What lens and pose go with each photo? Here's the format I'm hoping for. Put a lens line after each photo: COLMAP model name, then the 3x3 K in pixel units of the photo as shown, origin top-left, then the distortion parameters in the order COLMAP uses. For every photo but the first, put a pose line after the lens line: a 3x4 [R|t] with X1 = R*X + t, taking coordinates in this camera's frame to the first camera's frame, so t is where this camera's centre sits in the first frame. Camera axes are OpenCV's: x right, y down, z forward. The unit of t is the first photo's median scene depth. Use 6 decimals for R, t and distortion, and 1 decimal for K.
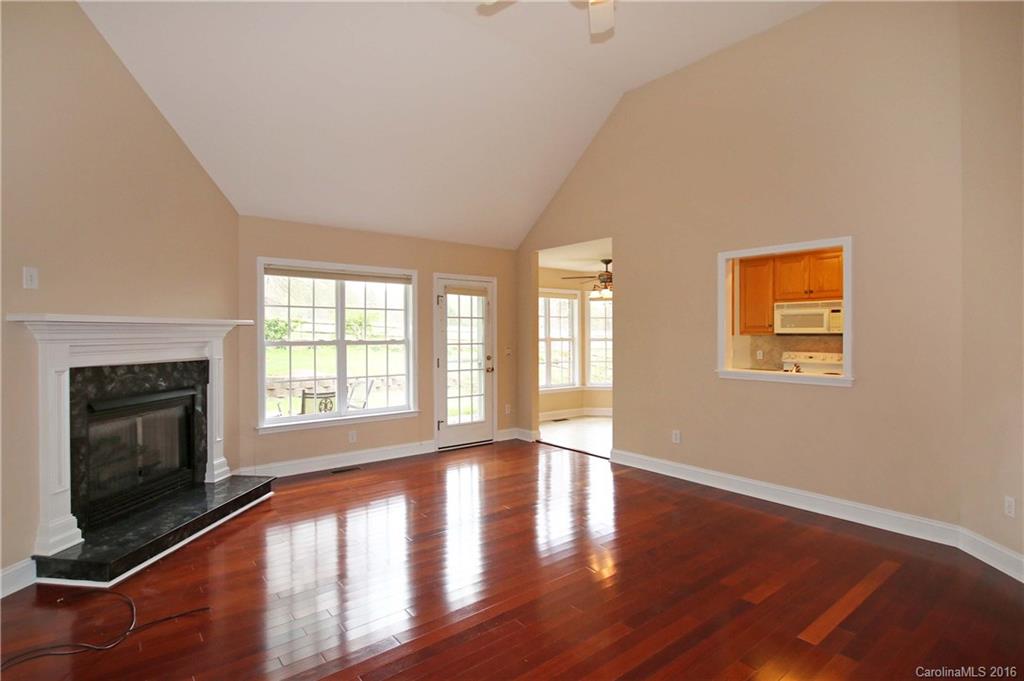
lens RADIAL K [[521.2, 0, 512.0], [0, 521.2, 340.5], [0, 0, 1]] dist [-0.000178, 0.000464]
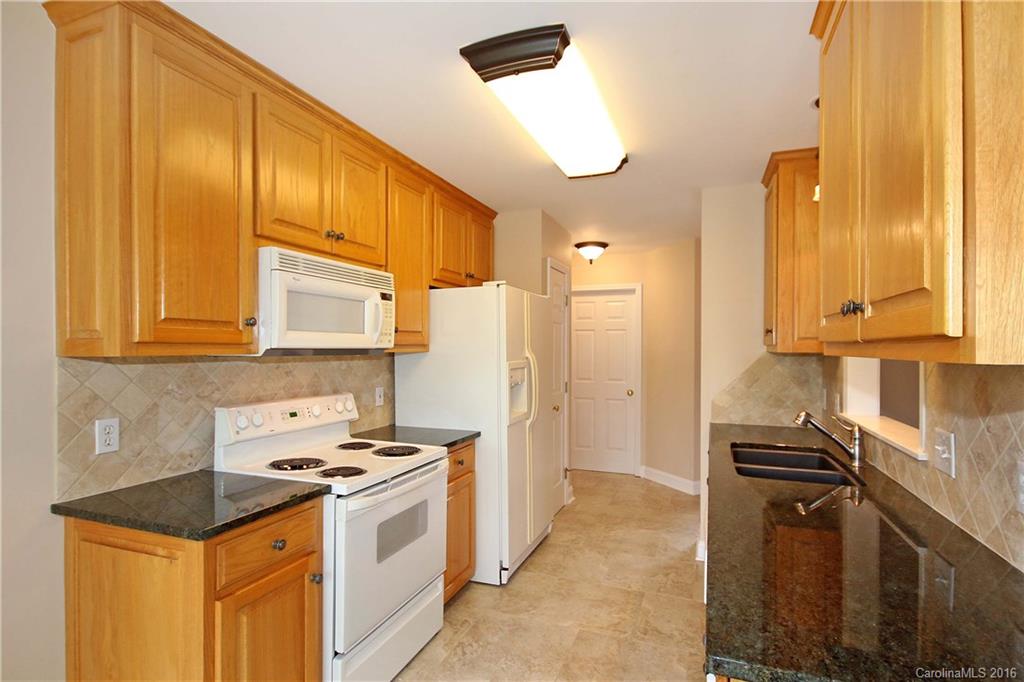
lens RADIAL K [[512.8, 0, 508.6], [0, 512.8, 345.1], [0, 0, 1]] dist [-0.001529, -0.000009]
pose [[-0.484731, 0.002772, 0.874659, 0.189768], [0.010247, 0.999944, 0.002510, -0.015610], [-0.874603, 0.010179, -0.484732, 1.055585]]
